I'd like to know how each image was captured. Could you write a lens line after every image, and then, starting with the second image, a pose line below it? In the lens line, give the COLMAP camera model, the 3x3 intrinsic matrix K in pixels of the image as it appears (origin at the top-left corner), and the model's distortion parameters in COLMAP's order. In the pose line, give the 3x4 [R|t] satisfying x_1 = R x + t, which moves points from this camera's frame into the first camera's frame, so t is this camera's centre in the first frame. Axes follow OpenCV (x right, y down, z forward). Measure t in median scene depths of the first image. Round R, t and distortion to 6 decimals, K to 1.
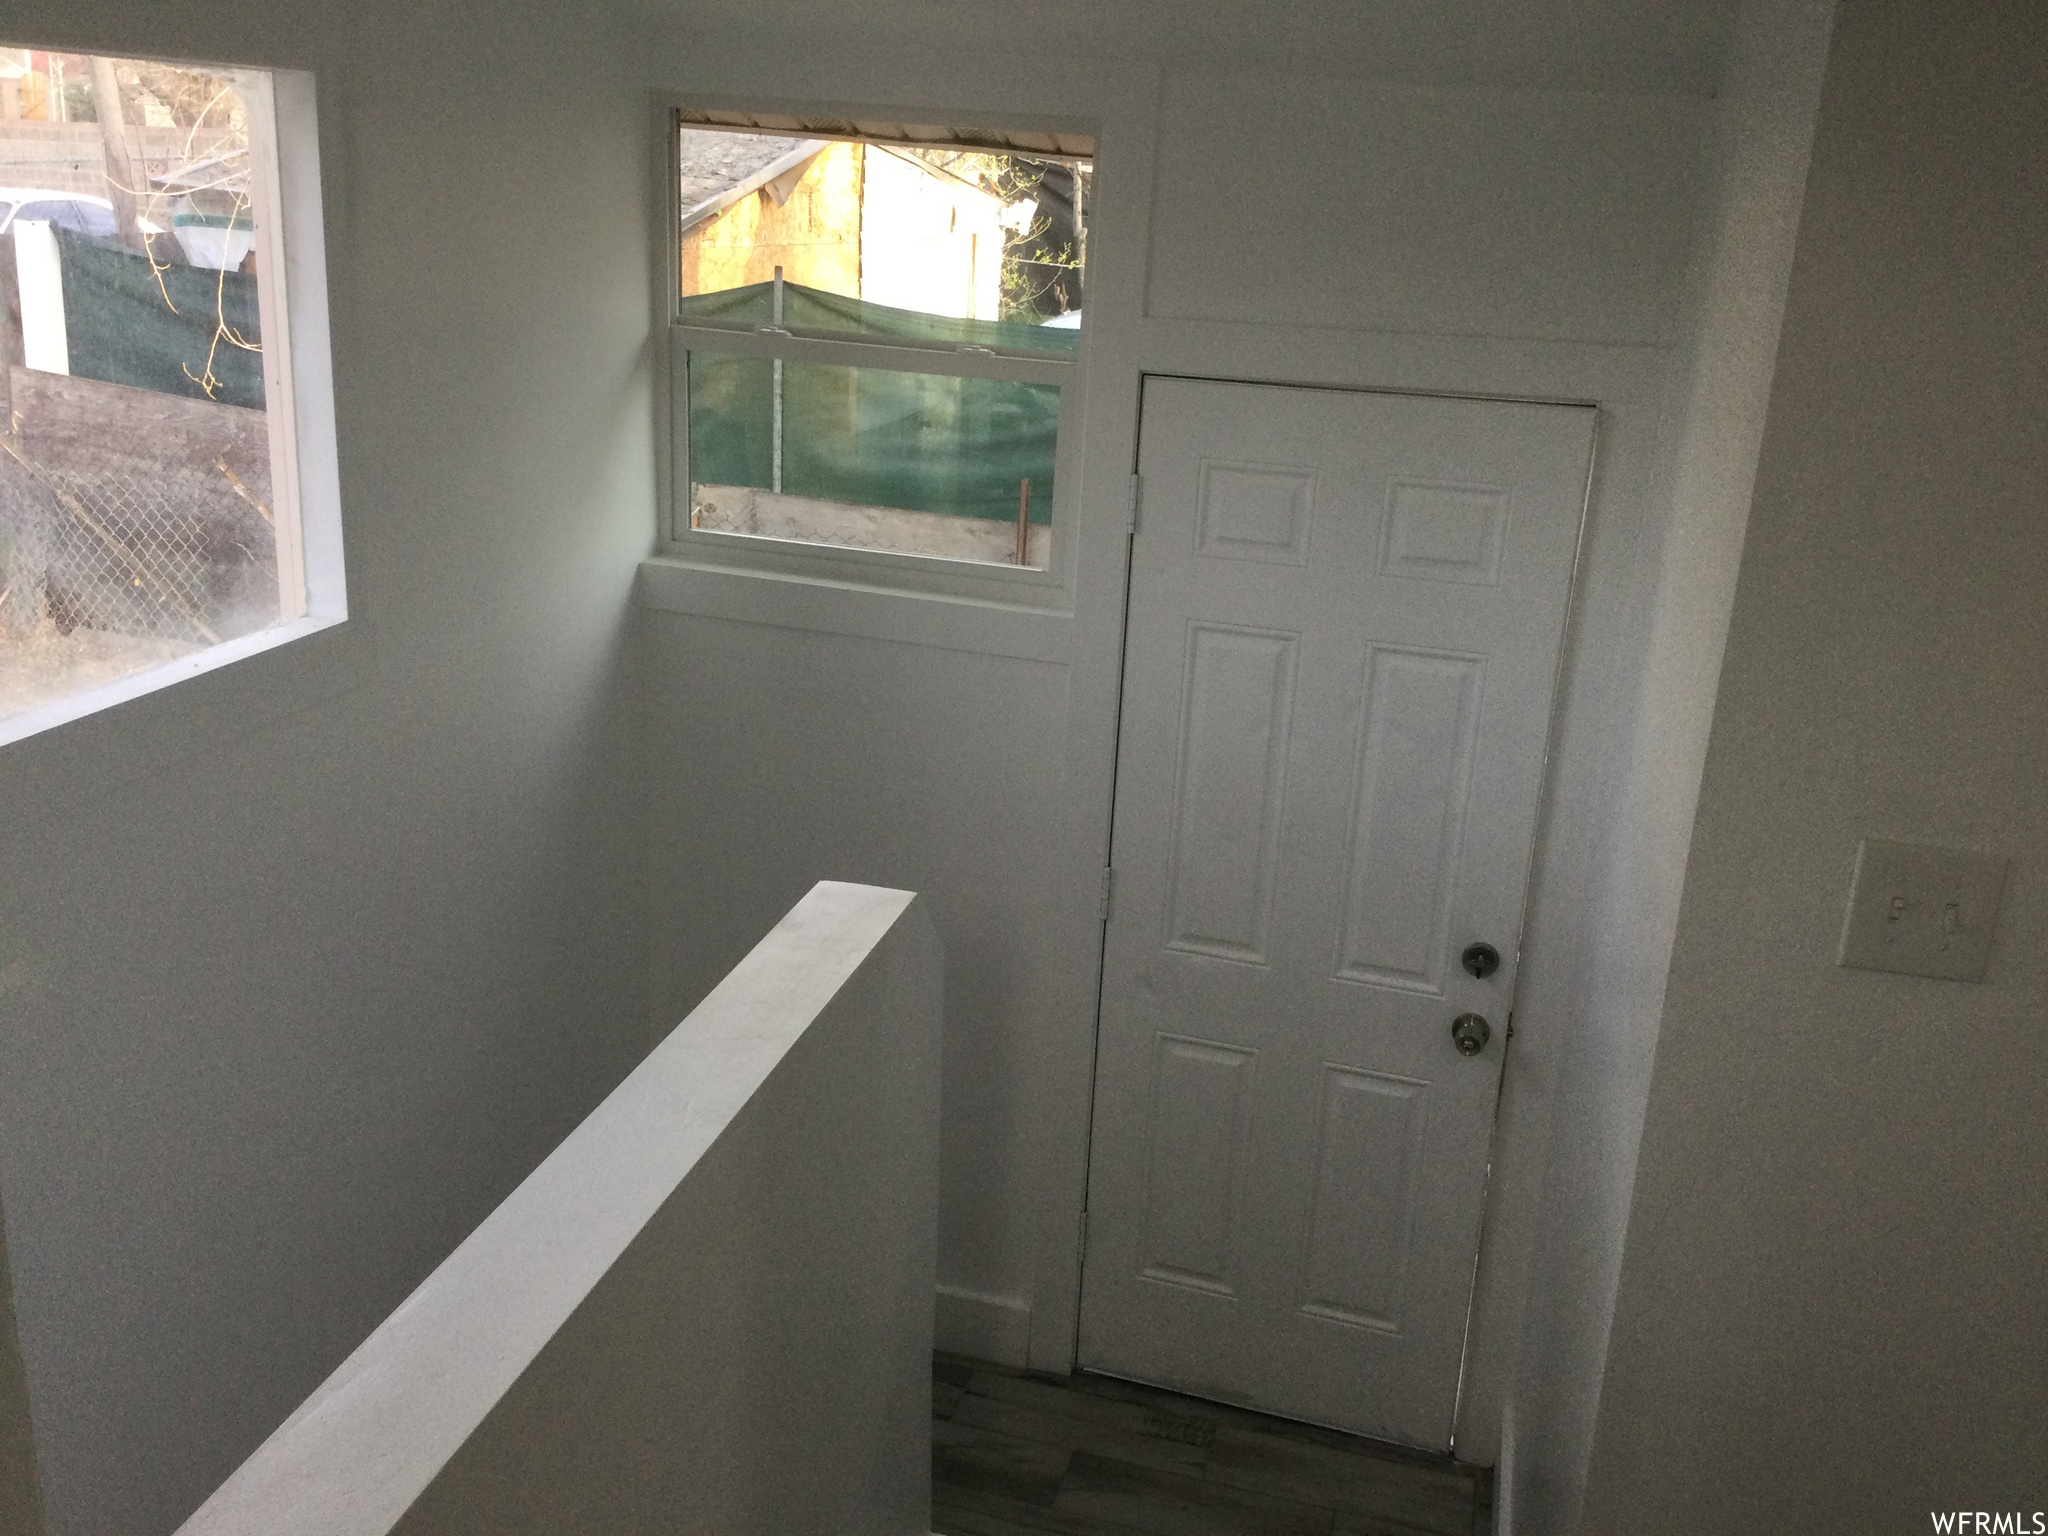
lens RADIAL K [[1840.3, 0, 1022.7], [0, 1840.3, 768.7], [0, 0, 1]] dist [0.087596, -0.145266]
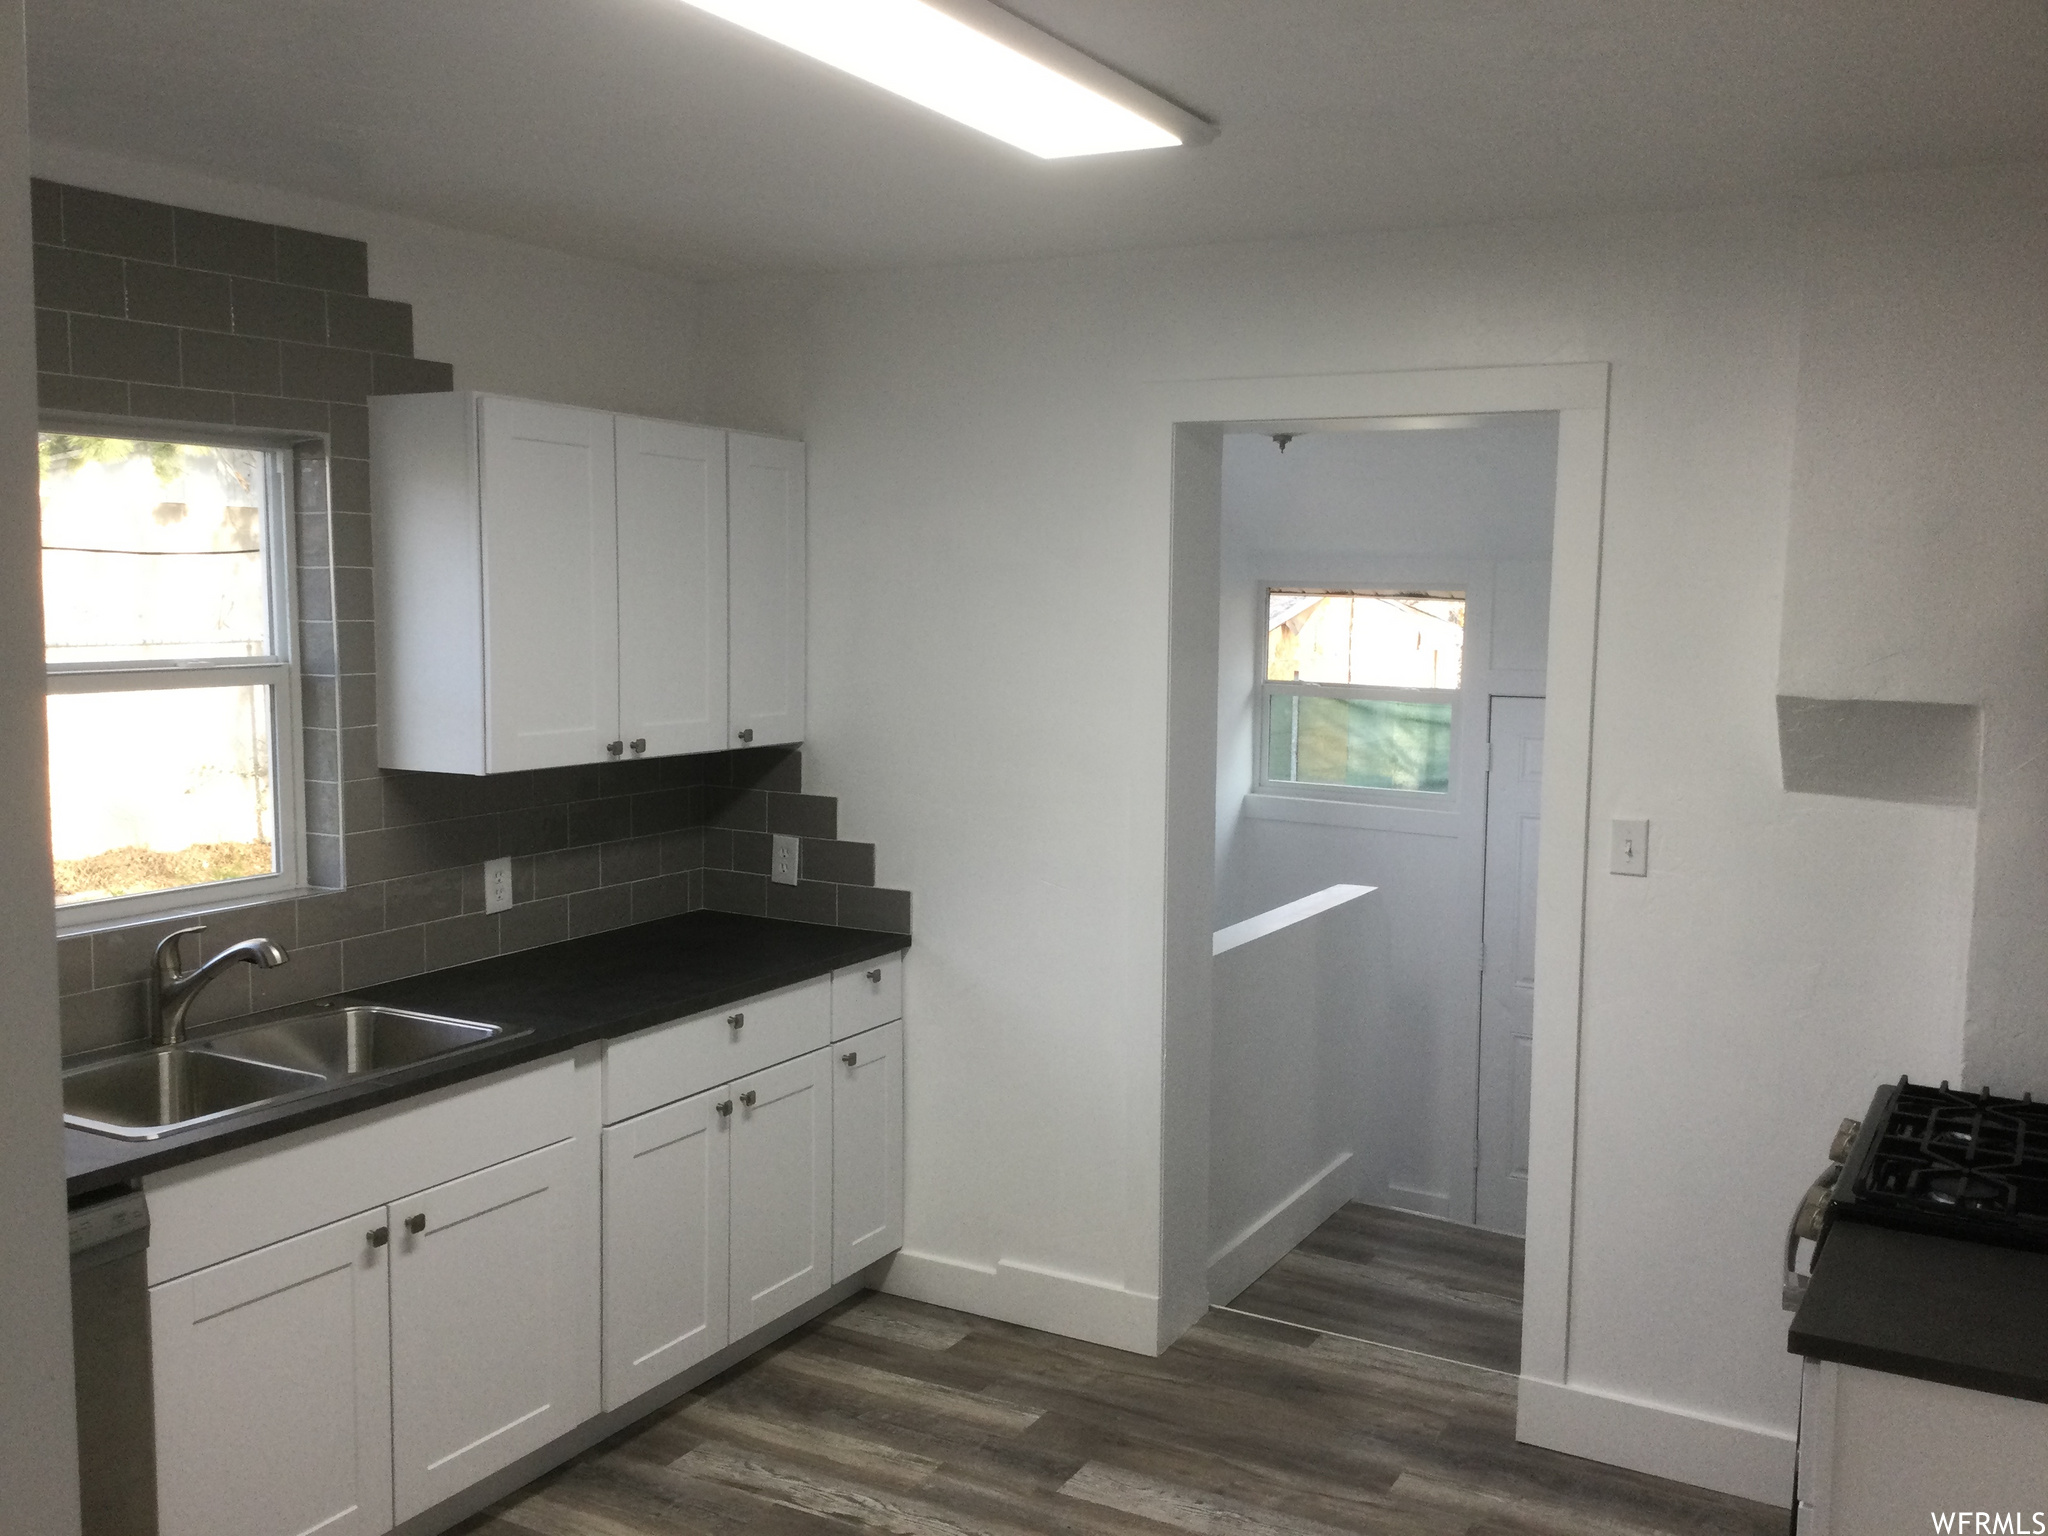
lens RADIAL K [[1840.3, 0, 1023.5], [0, 1840.3, 773.2], [0, 0, 1]] dist [0.087596, -0.145266]
pose [[0.967484, -0.017656, -0.252314, 0.076746], [-0.039314, 0.974939, -0.218969, 0.338881], [0.249857, 0.221769, 0.942544, -1.050669]]
